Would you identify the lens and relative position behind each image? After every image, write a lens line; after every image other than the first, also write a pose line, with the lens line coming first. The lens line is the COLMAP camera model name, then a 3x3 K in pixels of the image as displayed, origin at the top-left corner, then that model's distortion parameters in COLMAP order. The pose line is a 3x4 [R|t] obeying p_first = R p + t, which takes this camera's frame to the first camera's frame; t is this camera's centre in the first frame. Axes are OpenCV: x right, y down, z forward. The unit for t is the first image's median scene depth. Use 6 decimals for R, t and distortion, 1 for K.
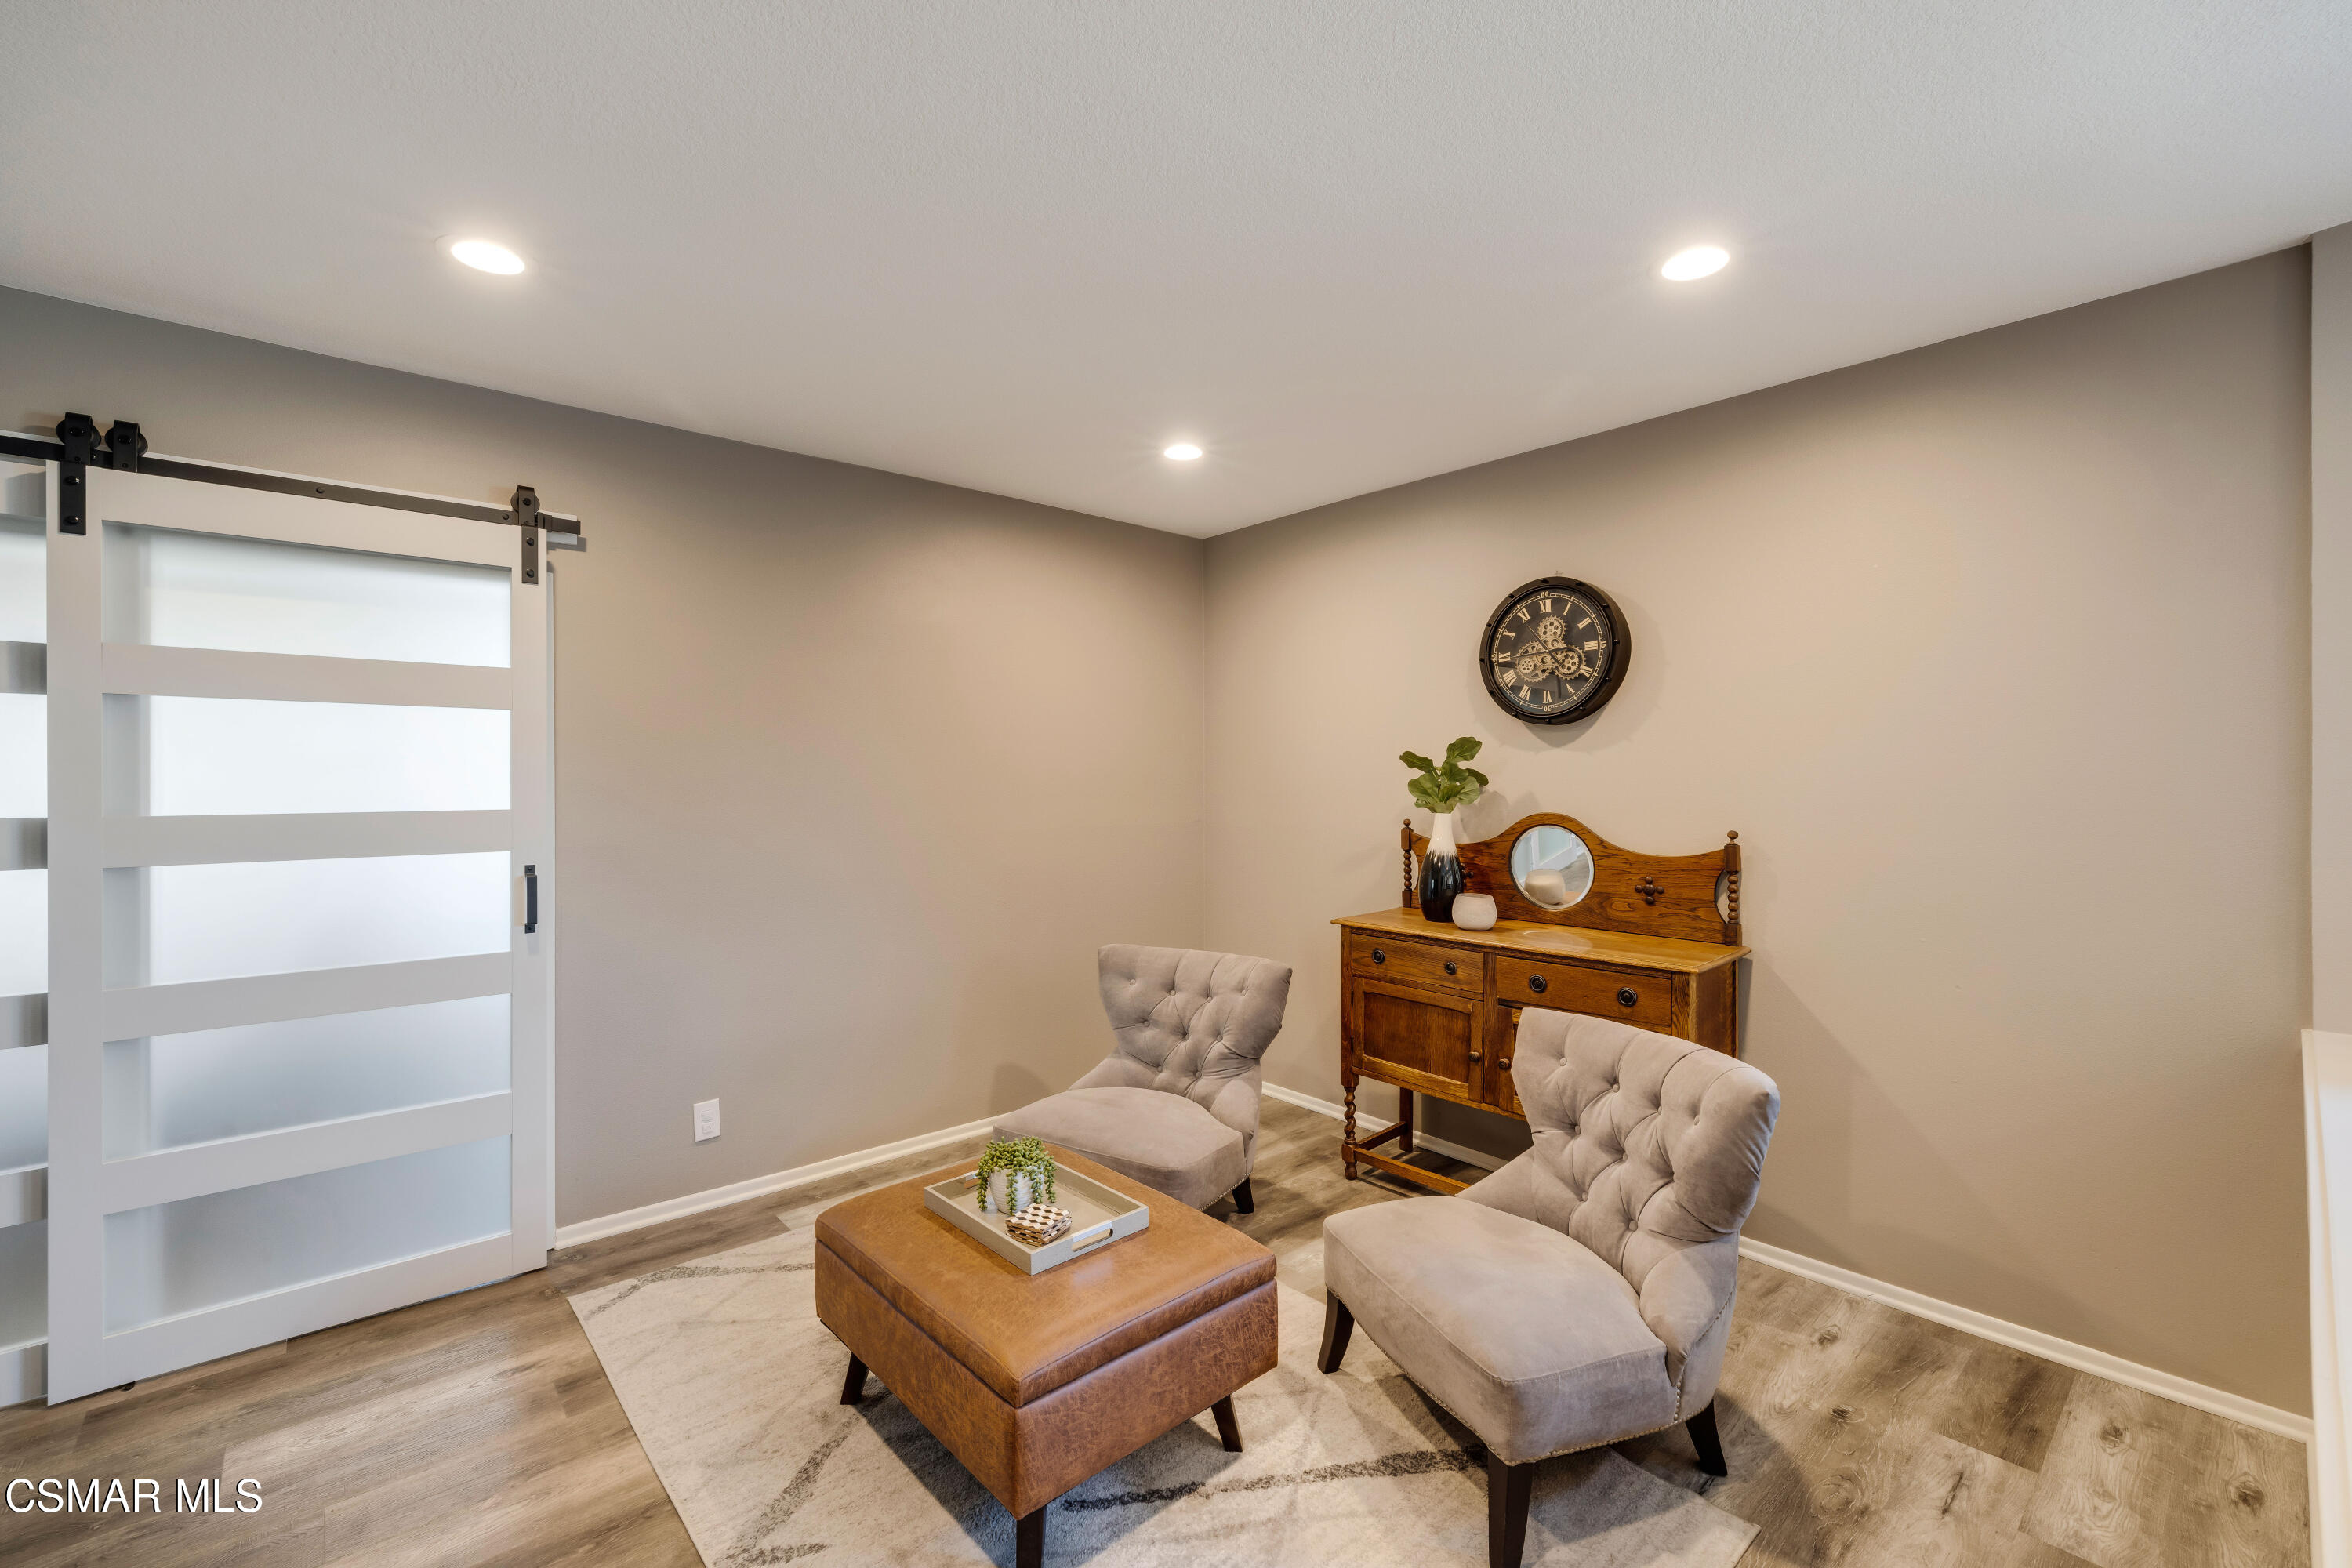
lens RADIAL K [[991.5, 0, 1165.2], [0, 991.5, 775.8], [0, 0, 1]] dist [0.000740, -0.000122]
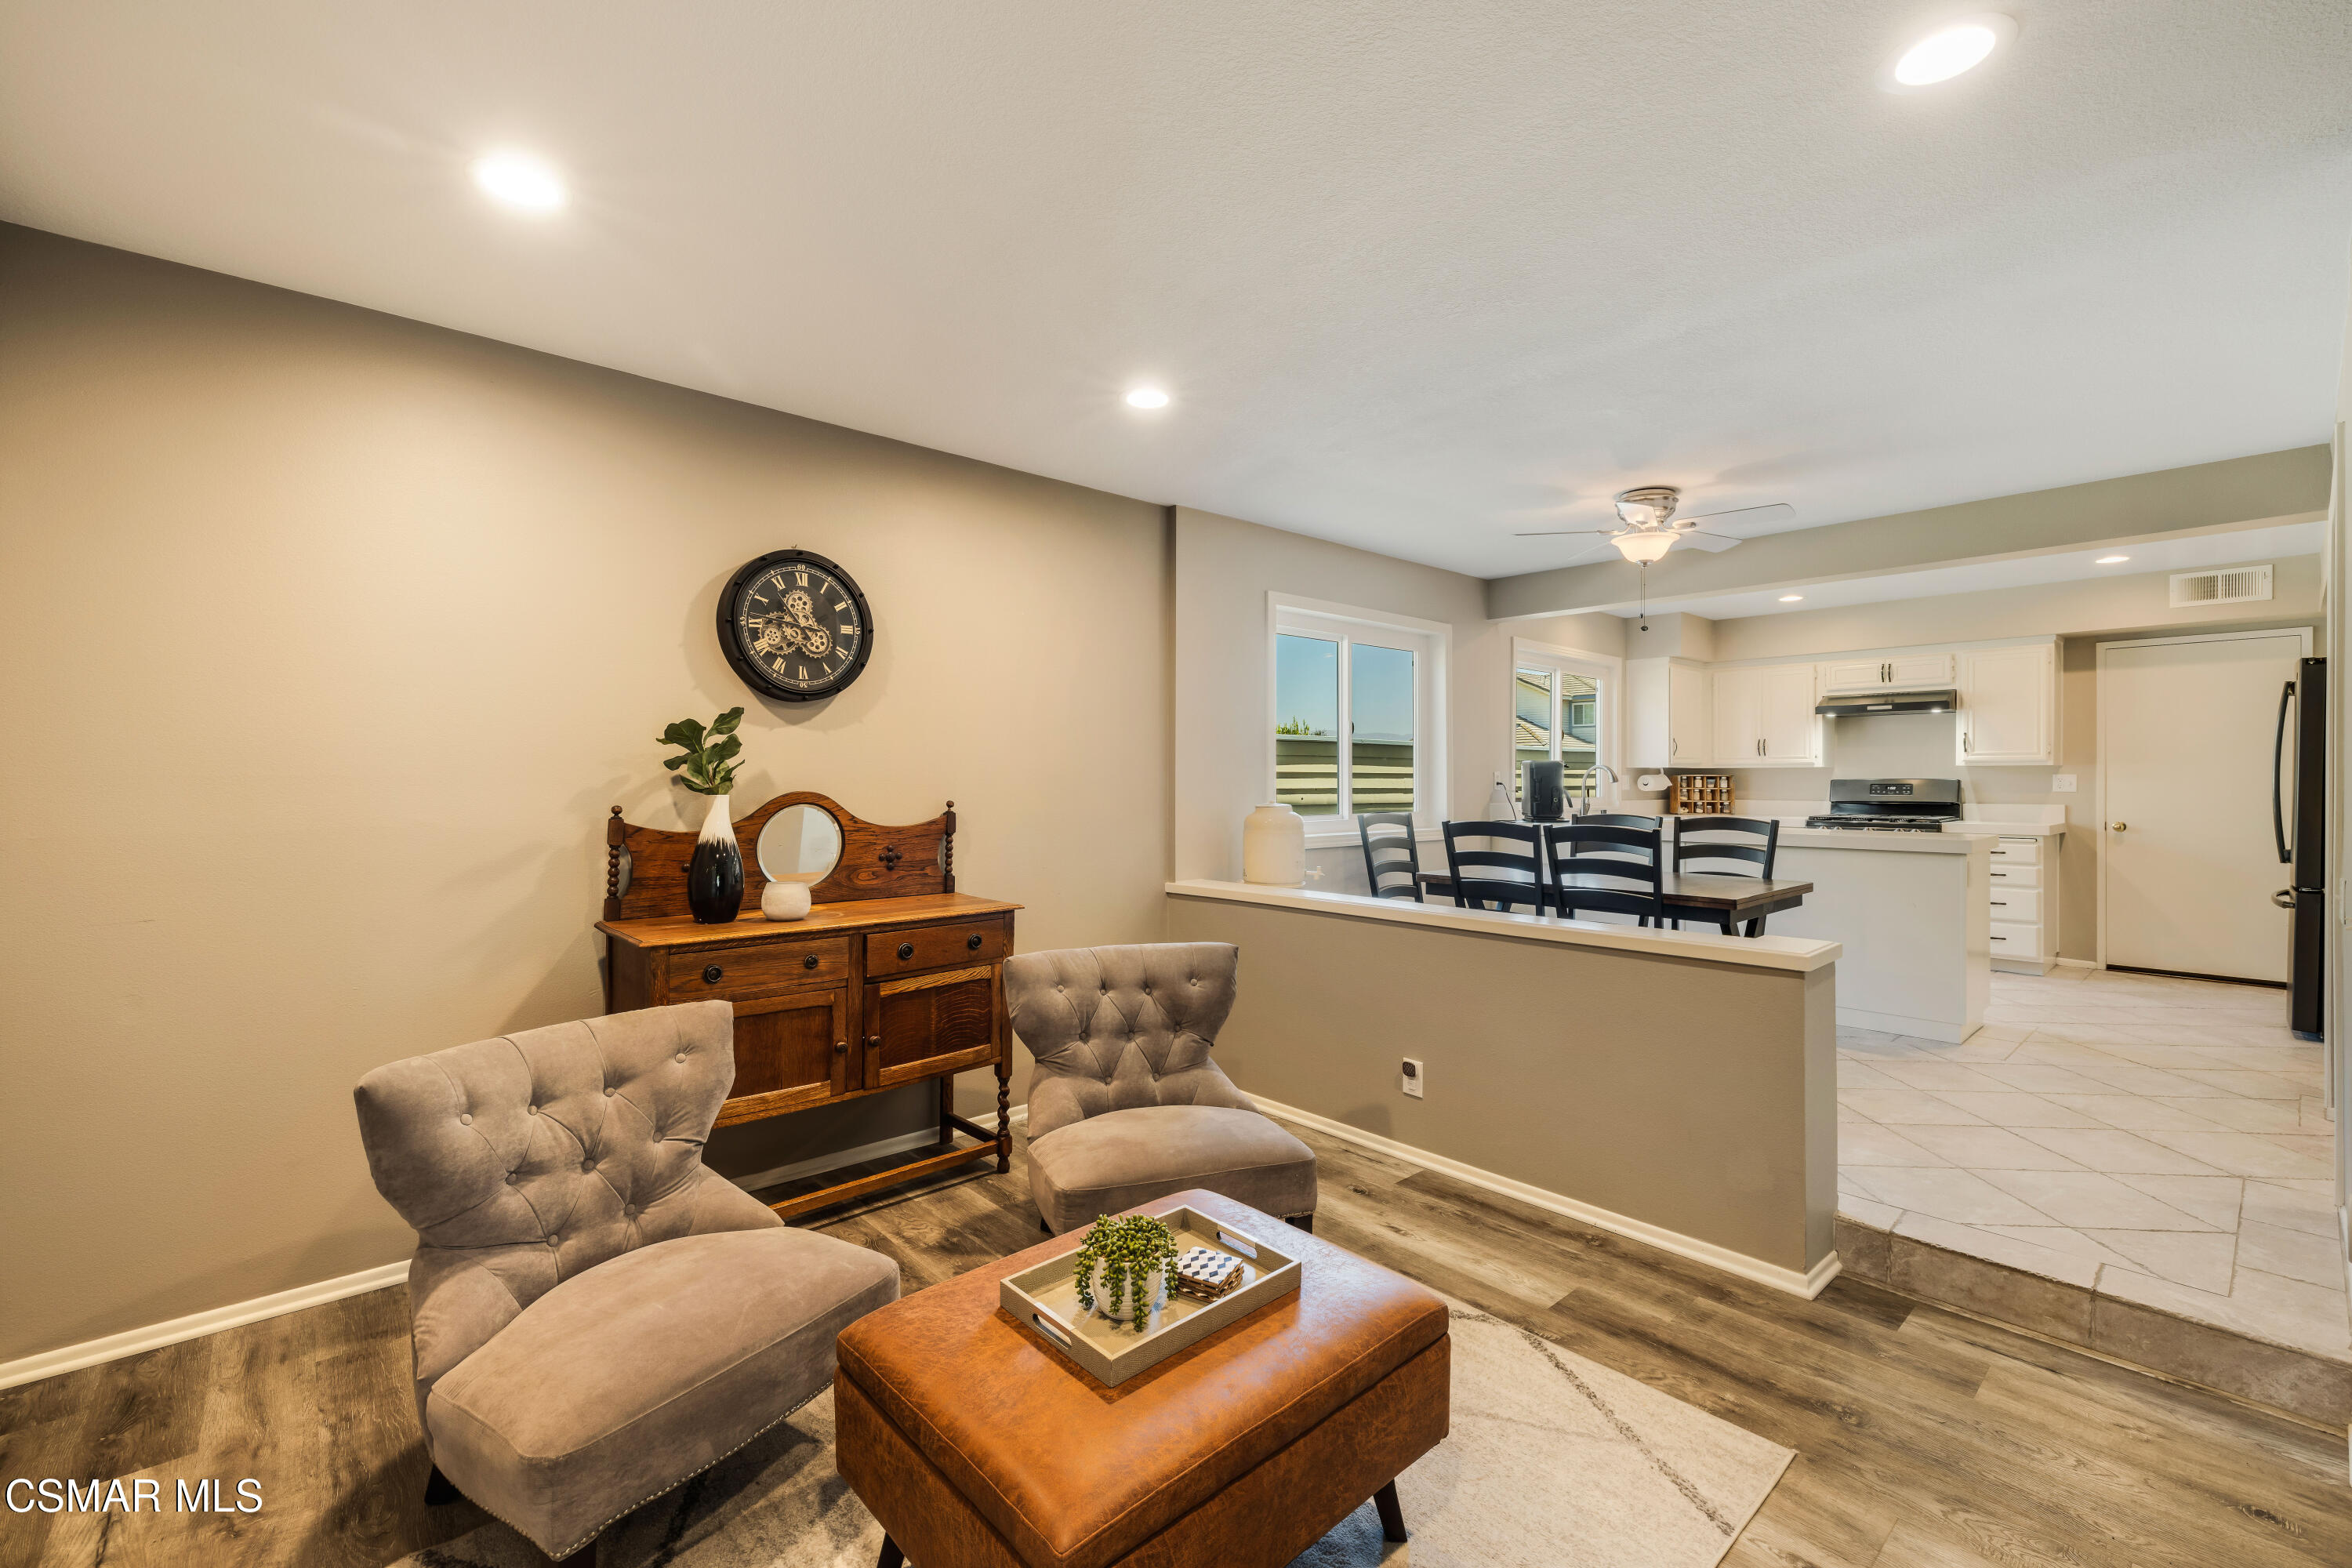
lens RADIAL K [[991.5, 0, 1165.2], [0, 991.5, 775.8], [0, 0, 1]] dist [0.000740, -0.000122]
pose [[-0.006780, 0.001171, 0.999976, -0.631253], [-0.005713, 0.999983, -0.001209, 0.022372], [-0.999961, -0.005721, -0.006774, 0.688720]]
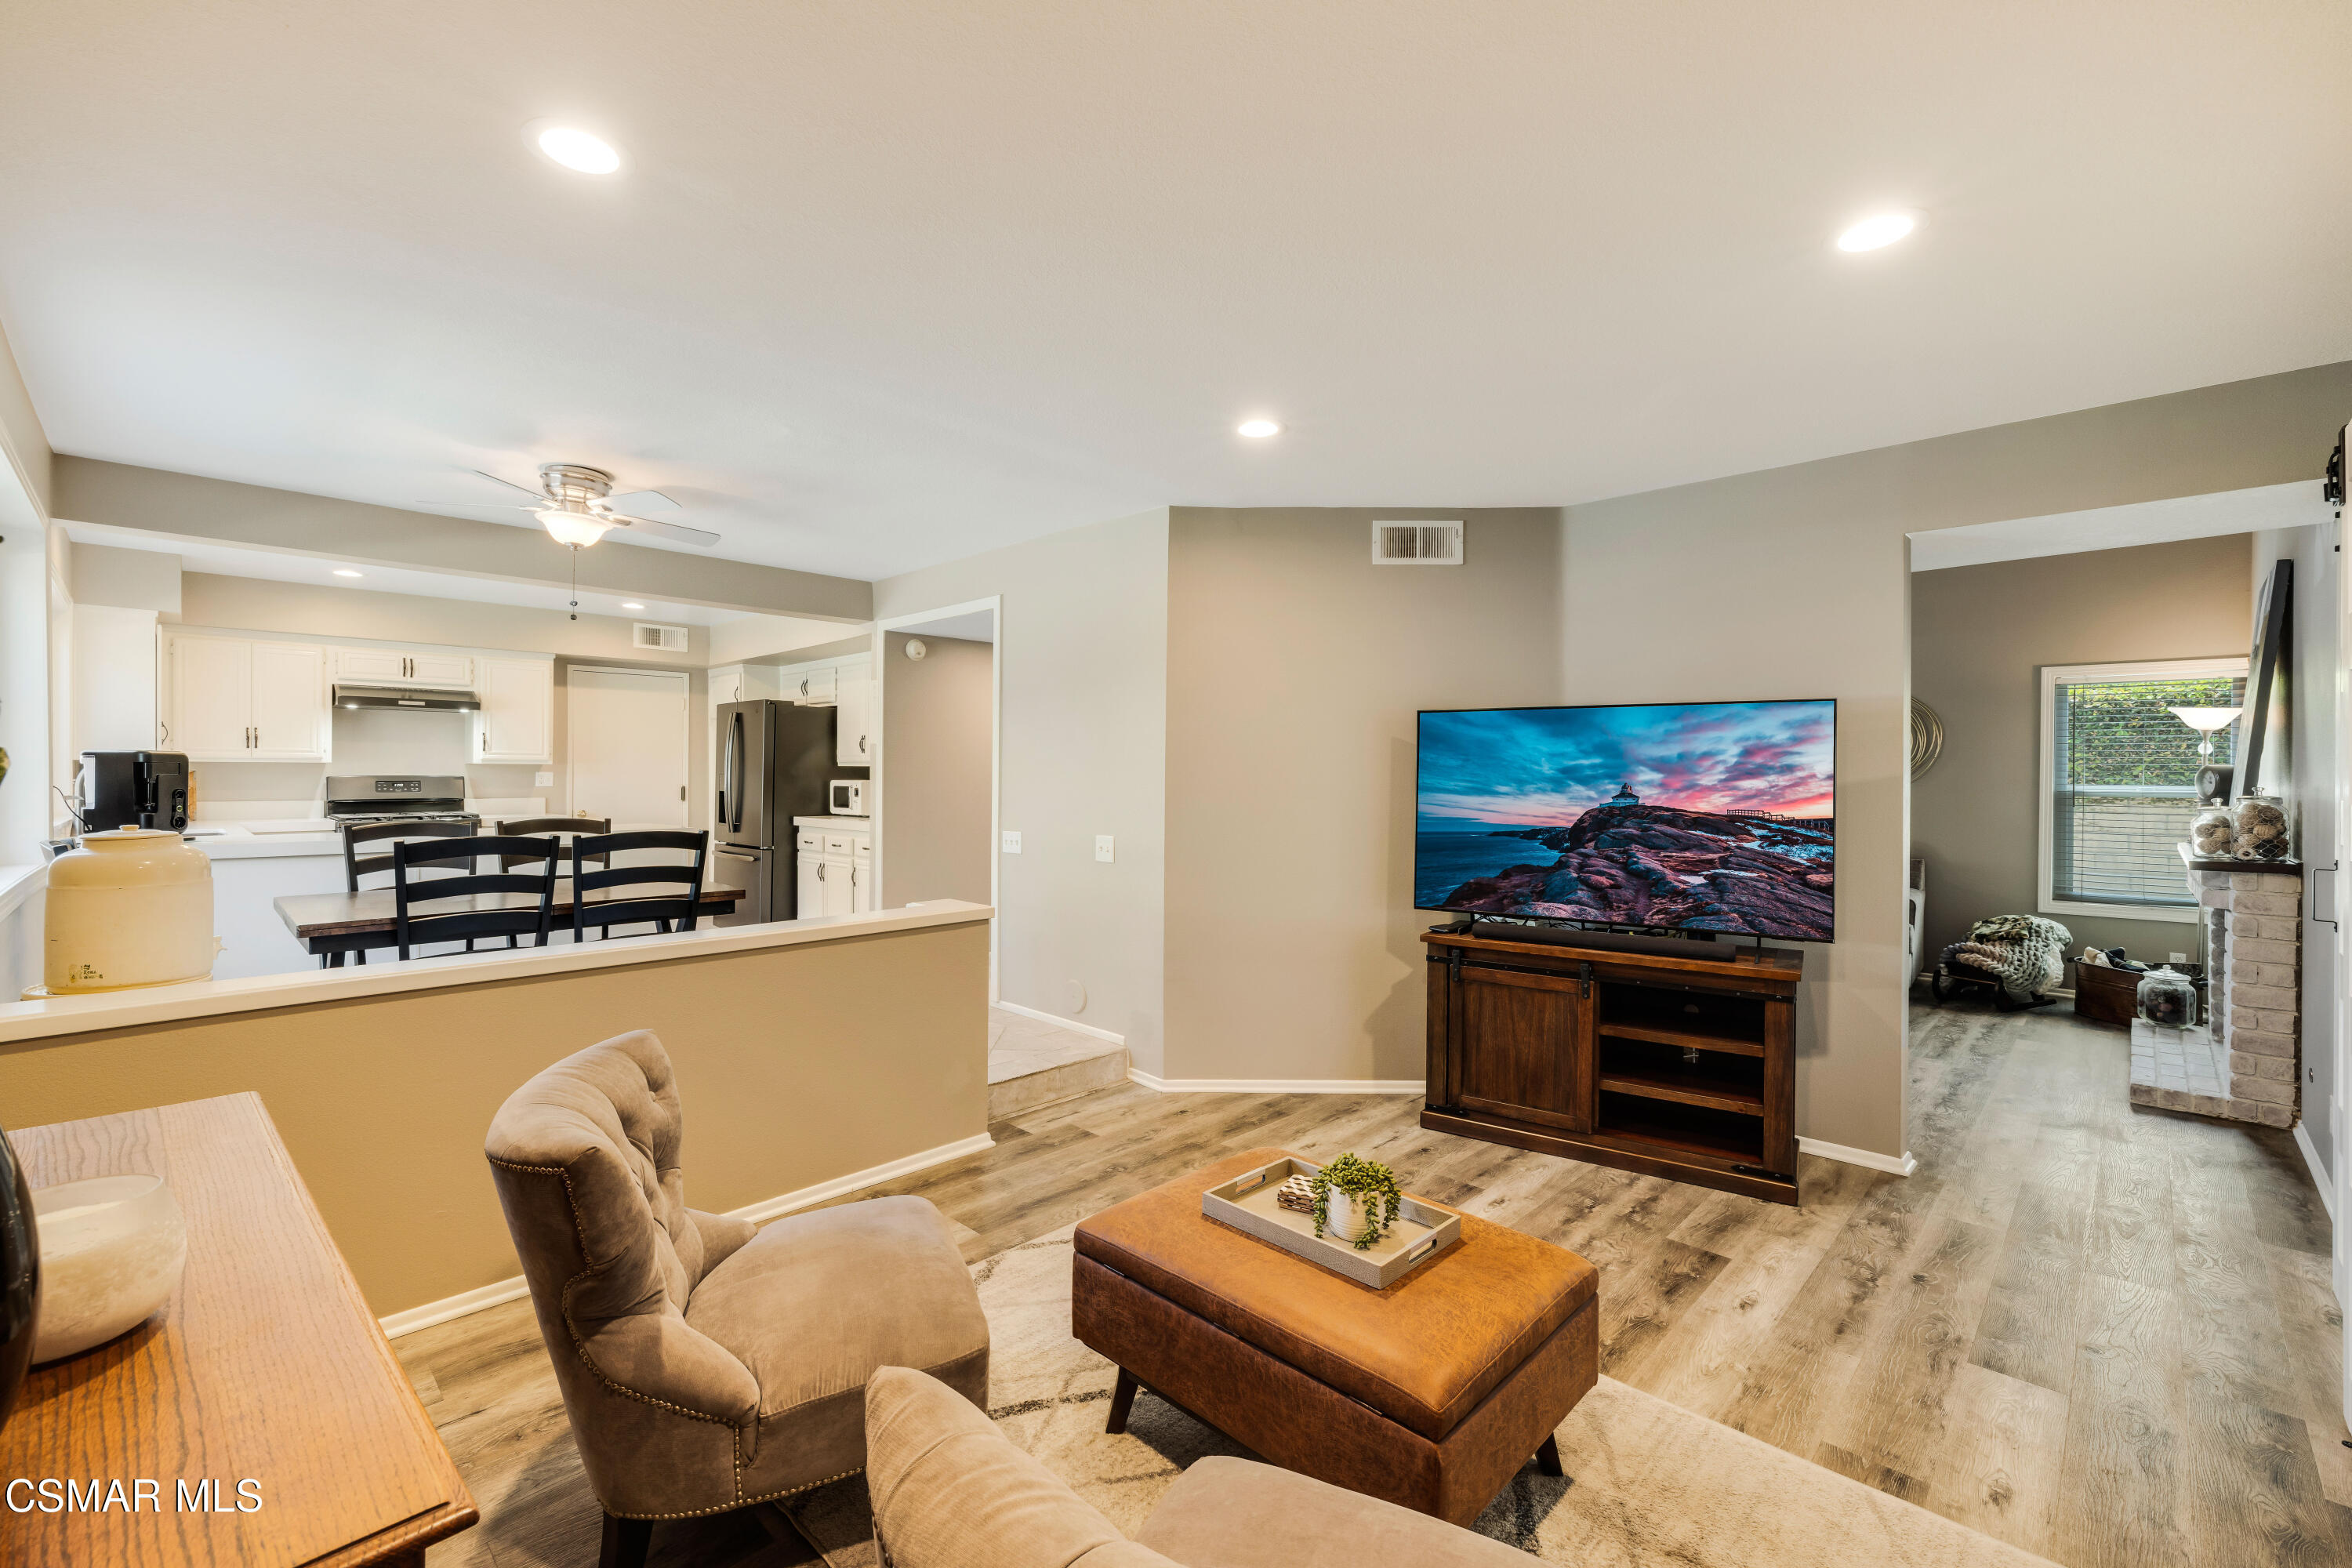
lens RADIAL K [[981.7, 0, 1163.1], [0, 981.7, 776.3], [0, 0, 1]] dist [0.001105, 0.000280]
pose [[-0.997400, -0.005065, -0.071885, 0.058855], [-0.004924, 0.999986, -0.002133, 0.015205], [0.071895, -0.001773, -0.997411, 1.312128]]
